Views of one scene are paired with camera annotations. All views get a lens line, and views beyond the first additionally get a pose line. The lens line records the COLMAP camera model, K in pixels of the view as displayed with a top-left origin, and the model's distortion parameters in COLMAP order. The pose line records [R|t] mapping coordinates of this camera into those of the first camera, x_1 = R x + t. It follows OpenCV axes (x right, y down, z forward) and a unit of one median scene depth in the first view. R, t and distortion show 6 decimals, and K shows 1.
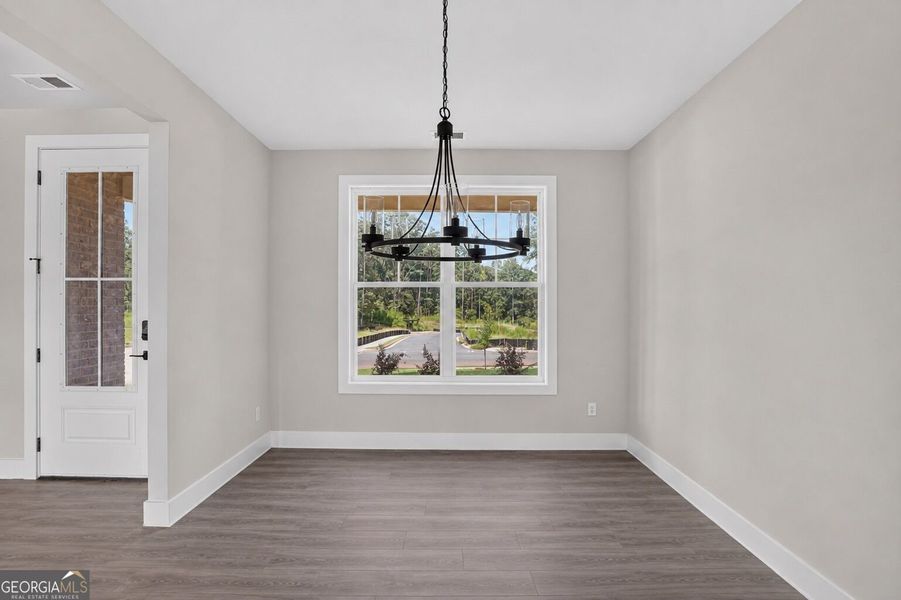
lens RADIAL K [[452.8, 0, 450.5], [0, 452.8, 300.0], [0, 0, 1]] dist [-0.010879, -0.000208]
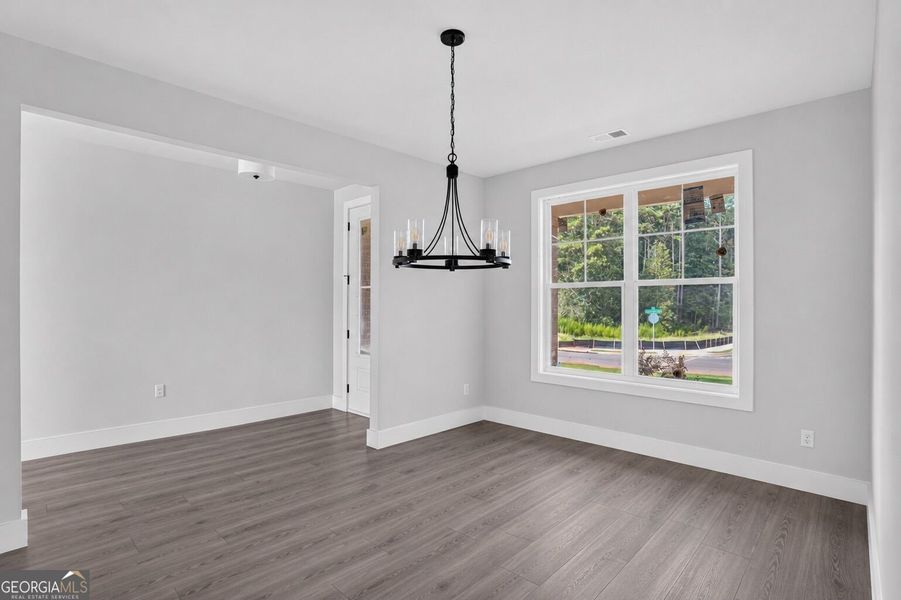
lens RADIAL K [[452.8, 0, 450.5], [0, 452.8, 300.0], [0, 0, 1]] dist [-0.010879, -0.000208]
pose [[0.742595, -0.003991, -0.669729, 0.380719], [0.005937, 0.999982, 0.000623, -0.001551], [0.669714, -0.004438, 0.742606, 0.011615]]
